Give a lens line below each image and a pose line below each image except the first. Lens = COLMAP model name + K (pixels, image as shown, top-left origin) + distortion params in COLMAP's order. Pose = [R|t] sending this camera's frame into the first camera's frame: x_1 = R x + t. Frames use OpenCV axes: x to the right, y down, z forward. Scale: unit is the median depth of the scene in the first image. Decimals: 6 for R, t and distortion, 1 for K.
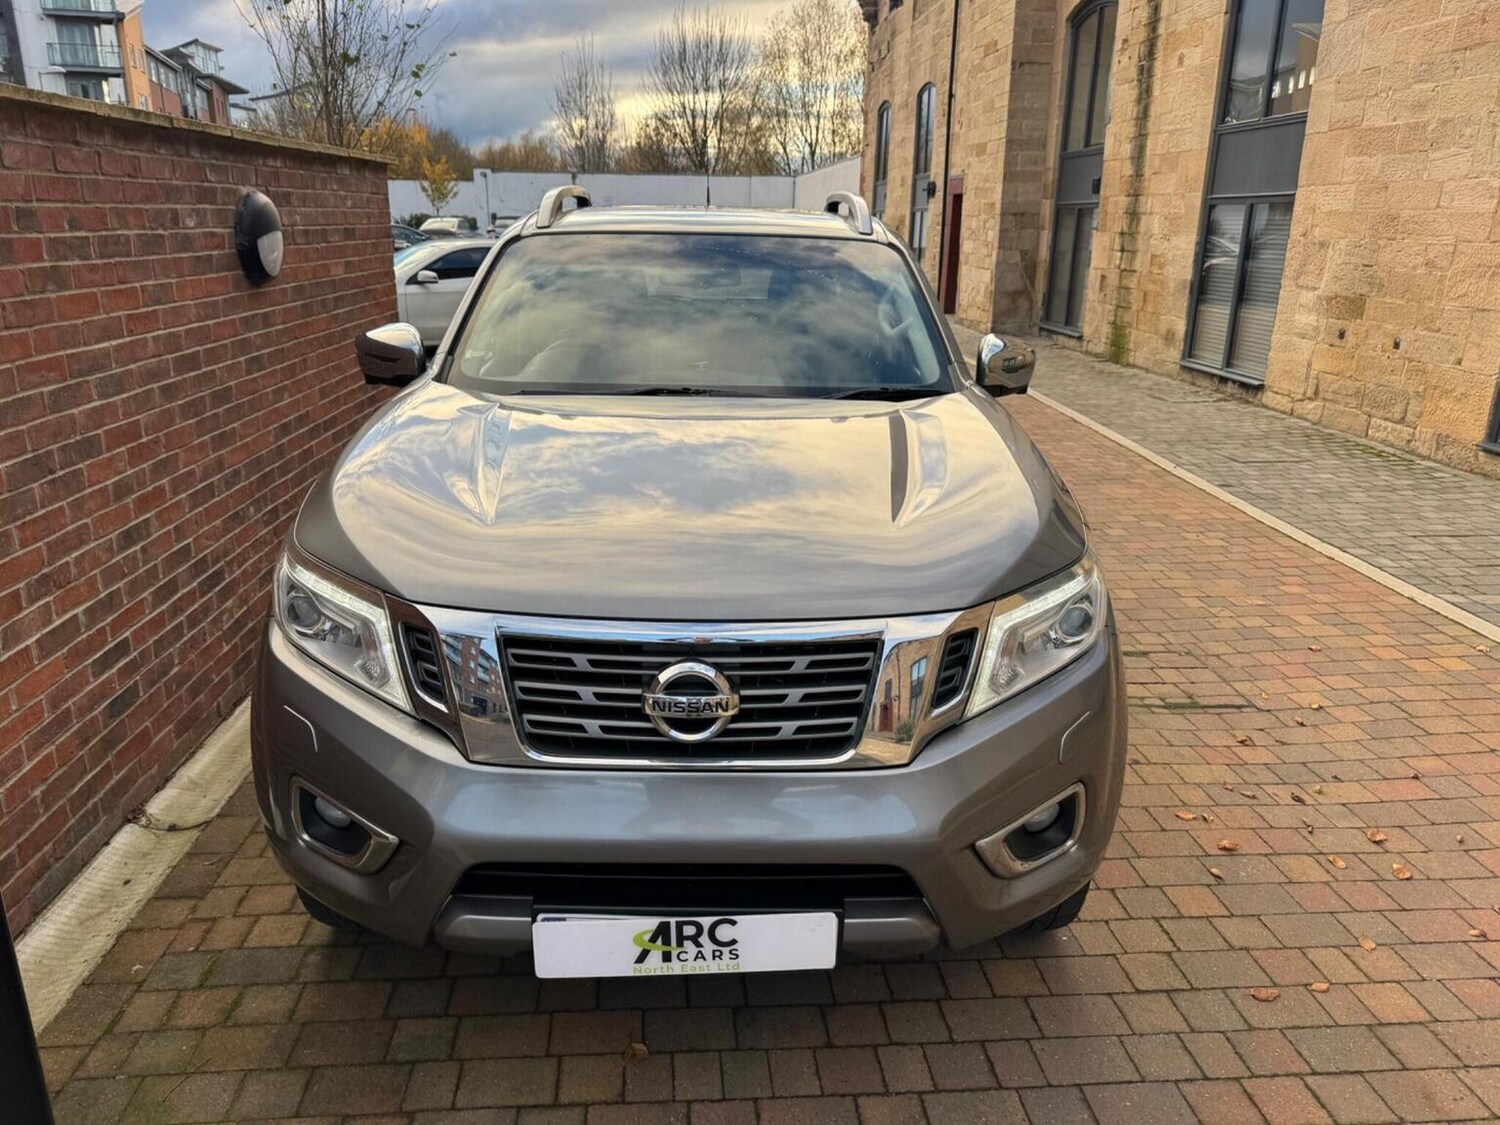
lens RADIAL K [[1060.3, 0, 736.1], [0, 1060.3, 574.7], [0, 0, 1]] dist [0.026626, -0.031997]
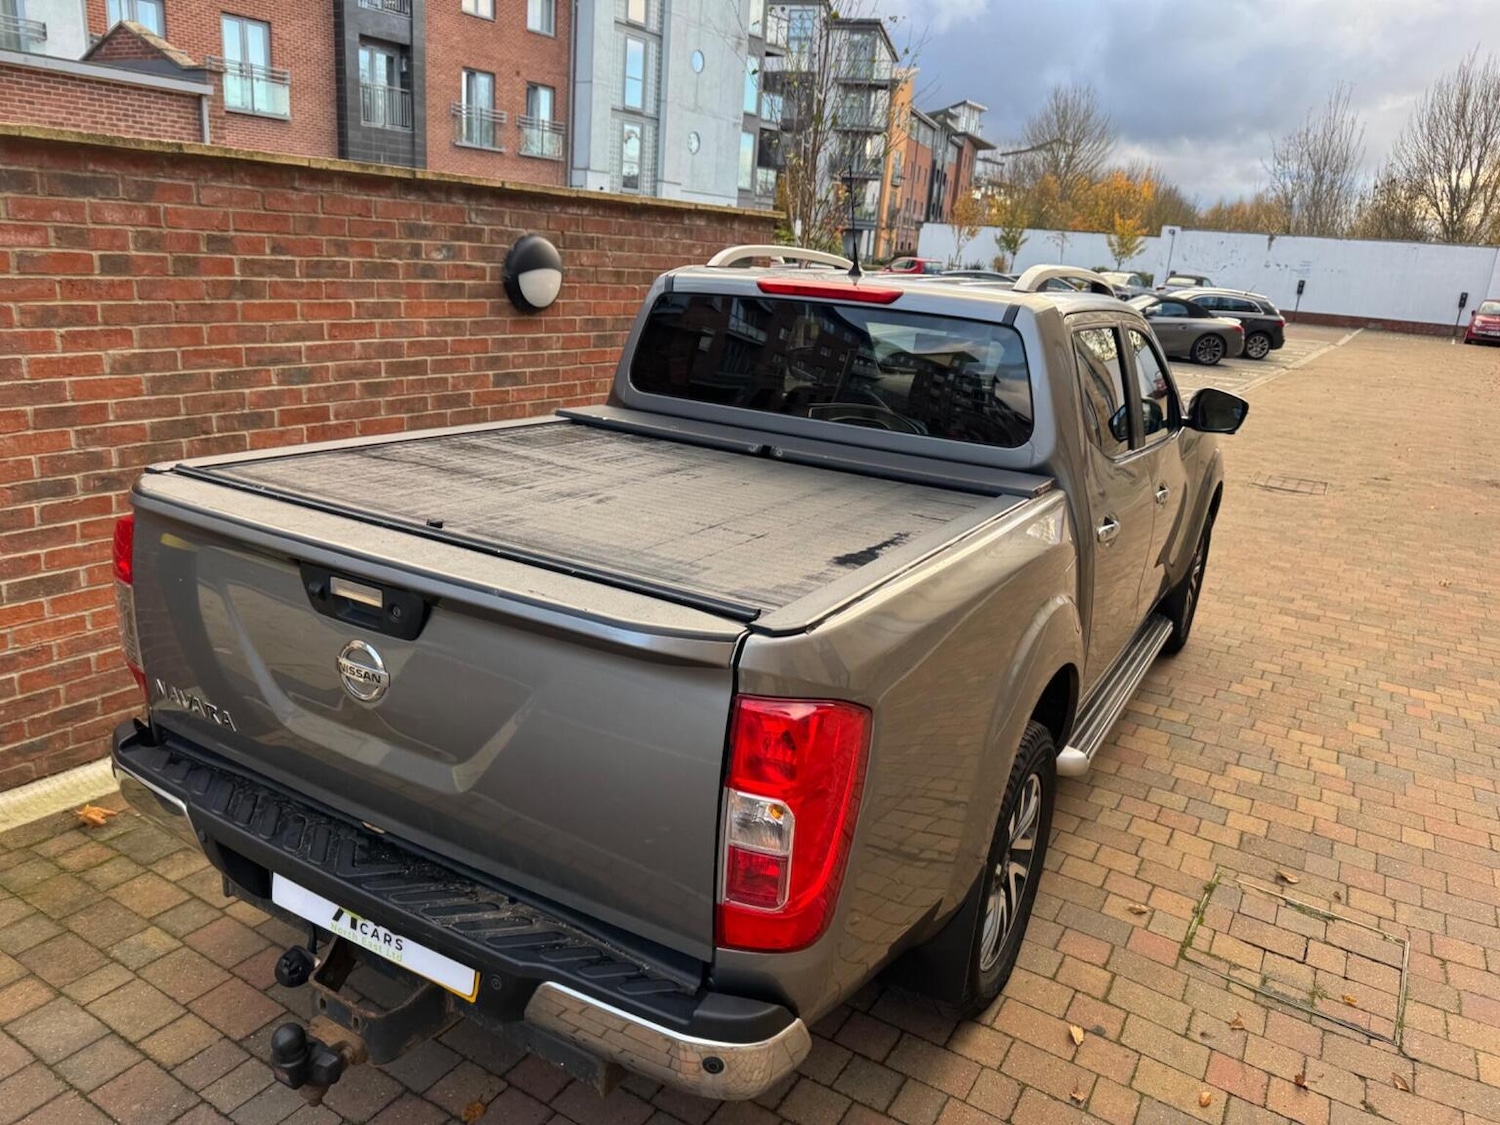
lens RADIAL K [[1060.3, 0, 763.6], [0, 1060.3, 560.1], [0, 0, 1]] dist [0.026626, -0.031997]
pose [[0.818753, 0.210873, -0.534018, 0.518416], [-0.240542, 0.970531, 0.014446, -0.101105], [0.521328, 0.116626, 0.845350, 0.208974]]
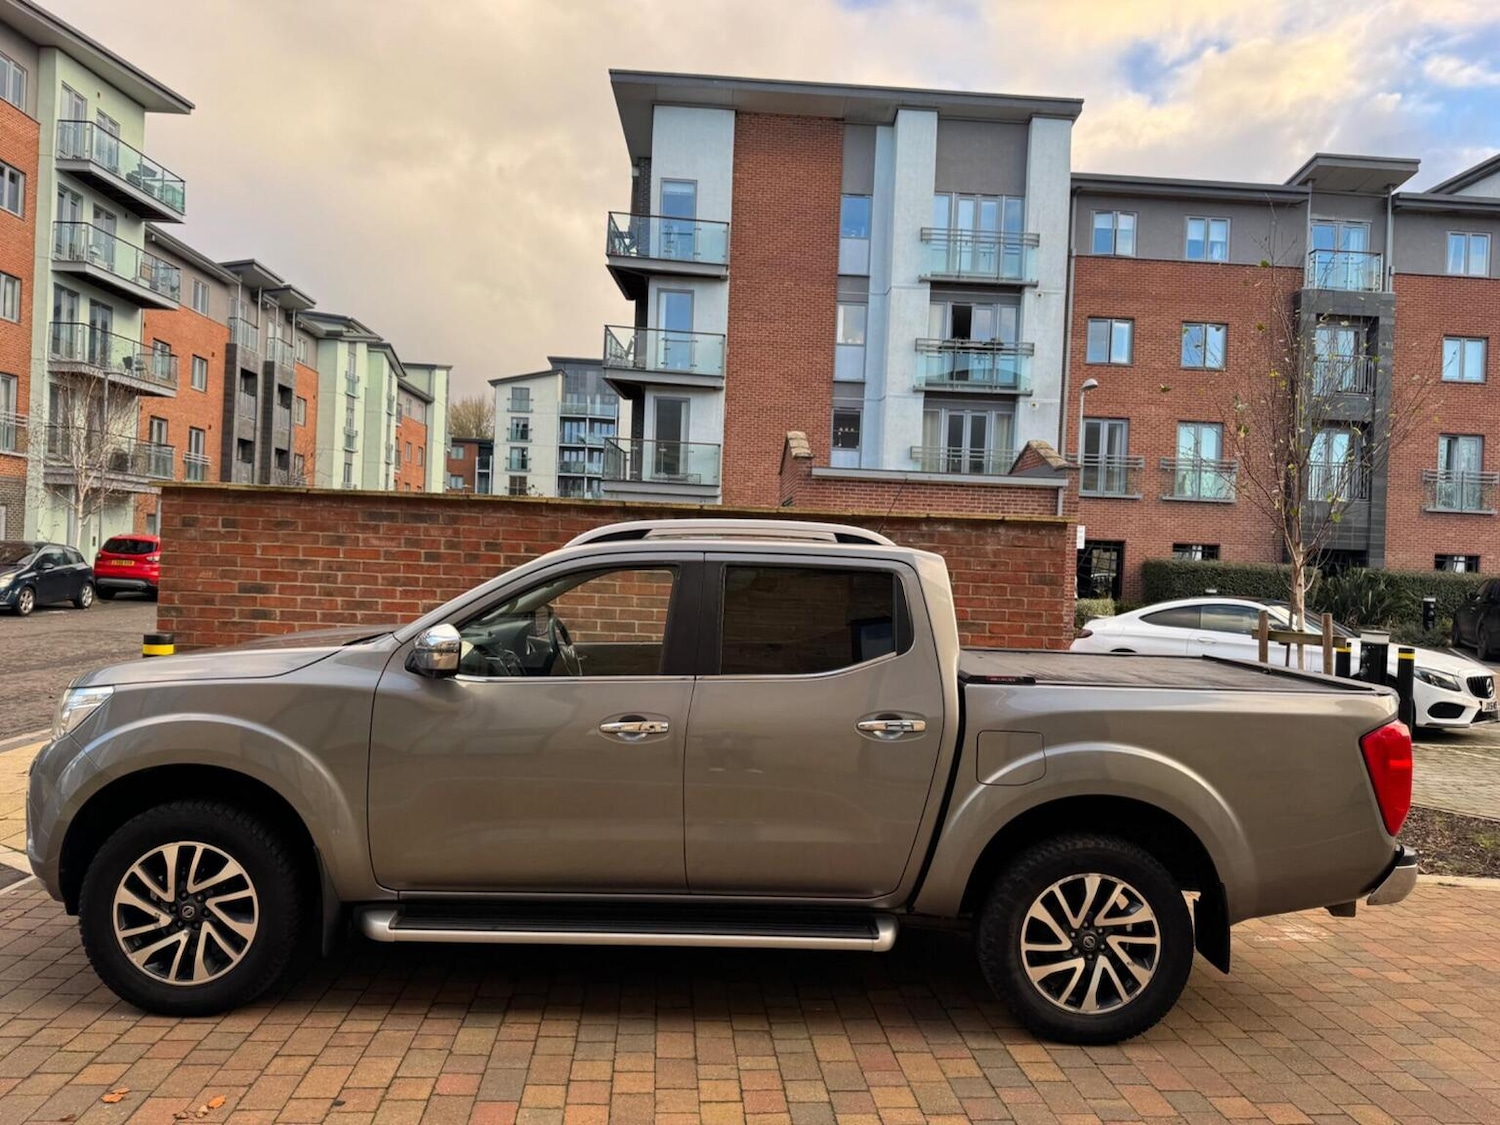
lens RADIAL K [[1060.3, 0, 755.0], [0, 1060.3, 571.9], [0, 0, 1]] dist [0.026626, -0.031997]
pose [[0.006796, -0.003584, -0.999970, 1.279851], [-0.353212, 0.935526, -0.005753, -0.359047], [0.935519, 0.353241, 0.005092, 1.177793]]
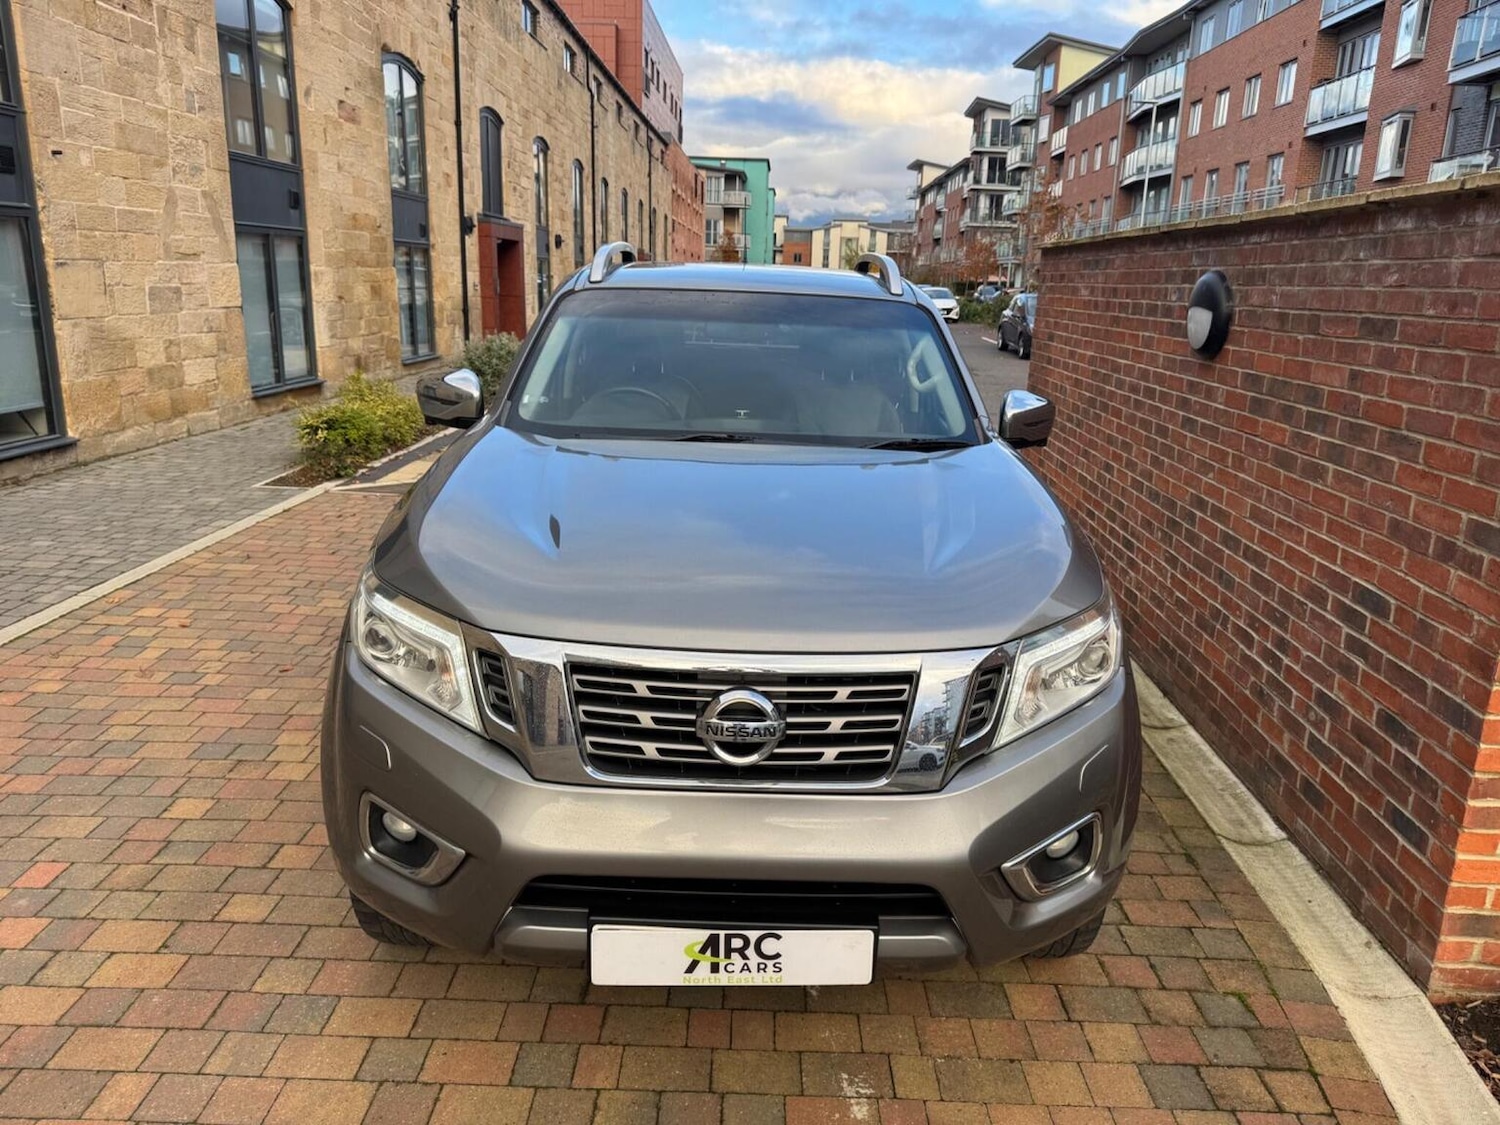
lens RADIAL K [[1060.3, 0, 751.6], [0, 1060.3, 559.9], [0, 0, 1]] dist [0.026626, -0.031997]
pose [[-0.995222, -0.066623, 0.071383, -0.099509], [-0.016553, 0.835595, 0.549096, -0.790268], [-0.096230, 0.545291, -0.832705, 2.371460]]
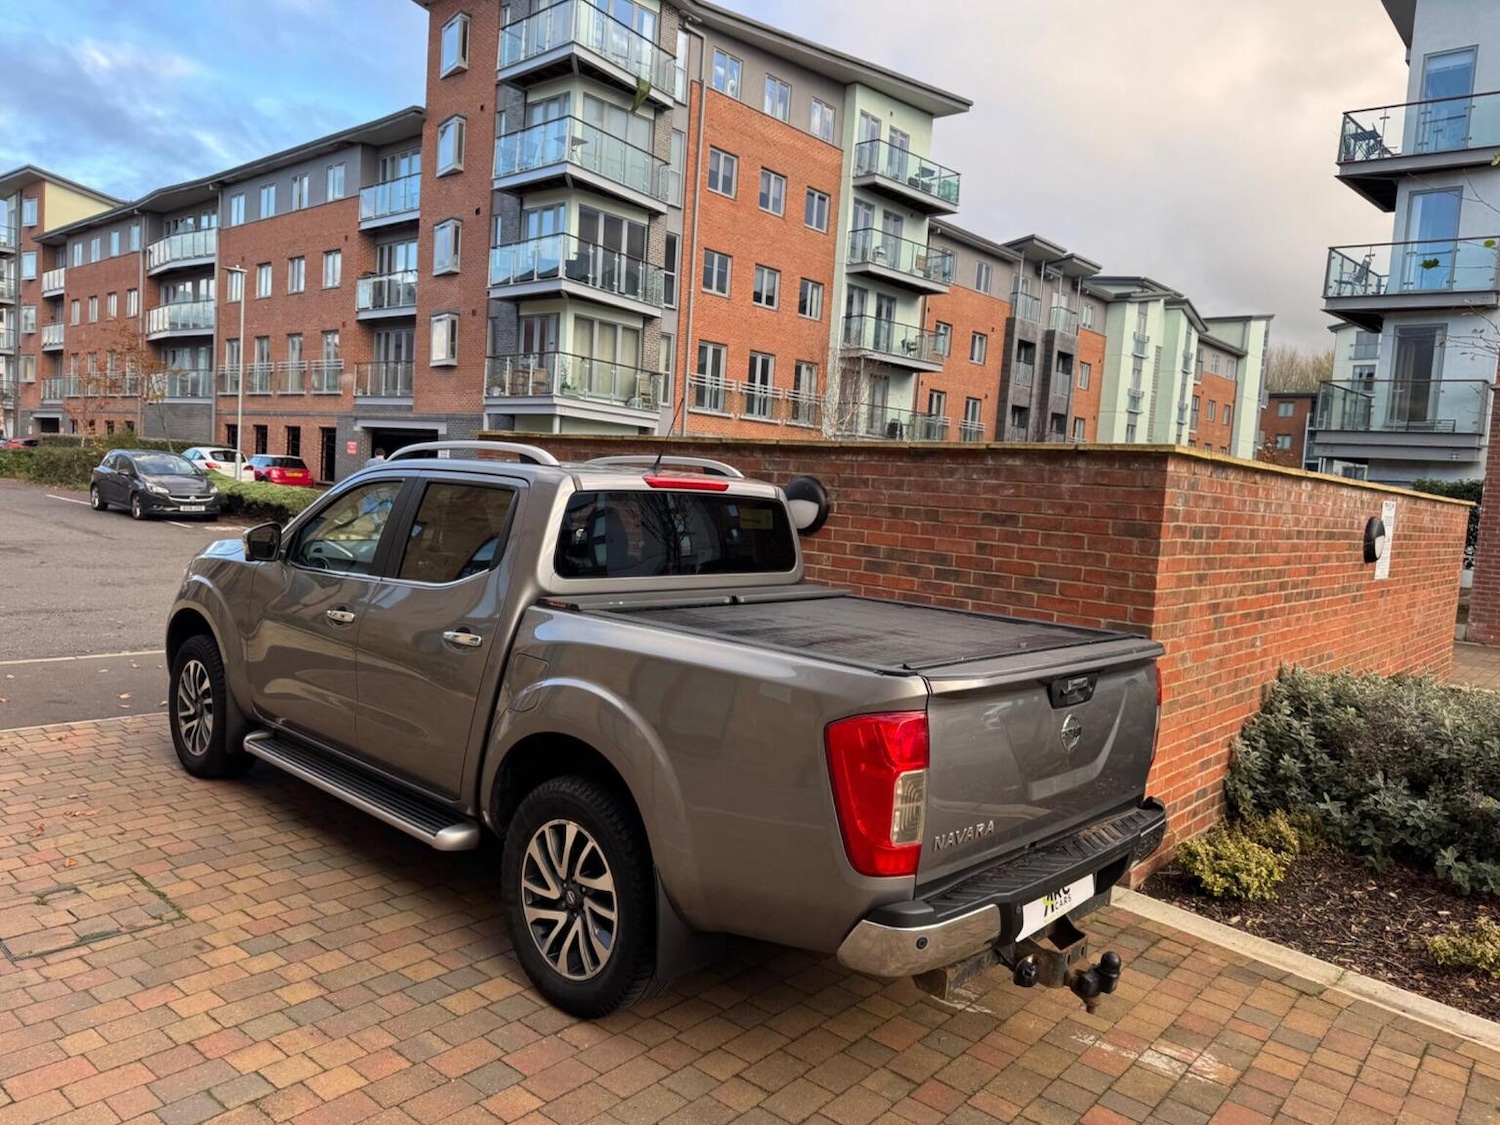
lens RADIAL K [[1060.3, 0, 744.5], [0, 1060.3, 568.5], [0, 0, 1]] dist [0.026626, -0.031997]
pose [[-0.698184, 0.000498, -0.715919, 0.789480], [-0.294358, 0.911363, 0.287700, -0.736955], [0.652605, 0.411604, -0.636152, 2.231827]]
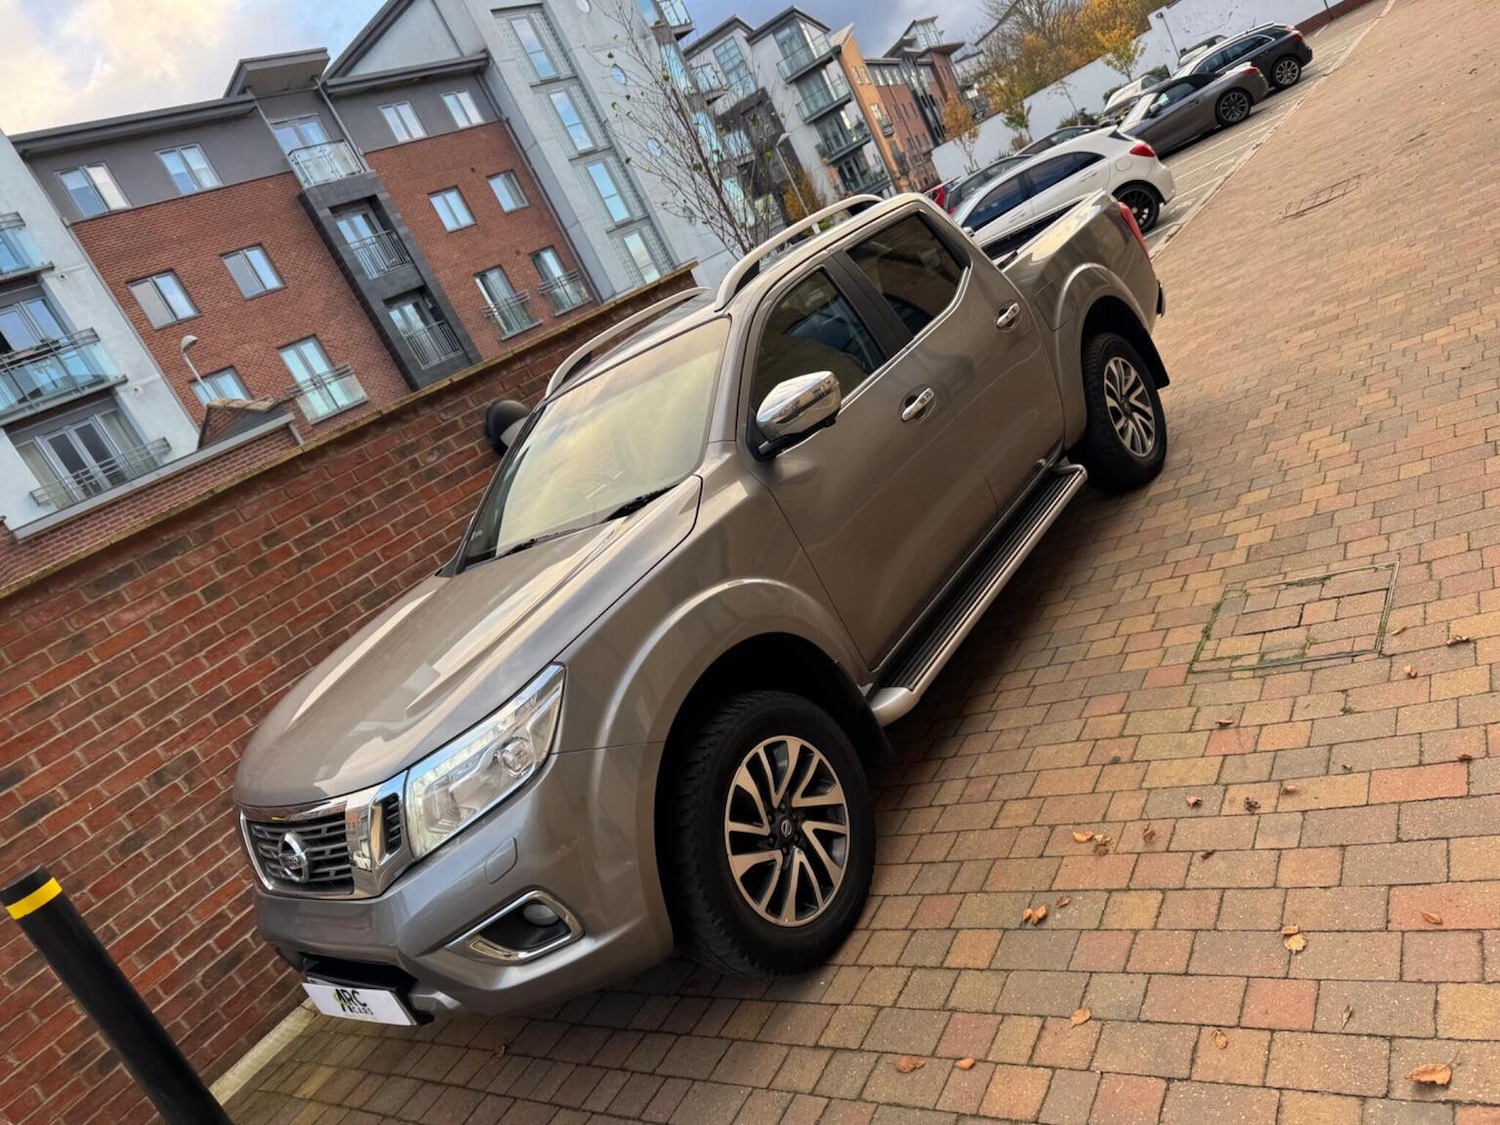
lens RADIAL K [[1060.3, 0, 747.7], [0, 1060.3, 558.6], [0, 0, 1]] dist [0.026626, -0.031997]
pose [[0.688661, -0.201499, -0.696523, 0.819253], [0.267001, 0.963583, -0.014770, -0.052615], [0.674134, -0.175801, 0.717383, 0.201777]]
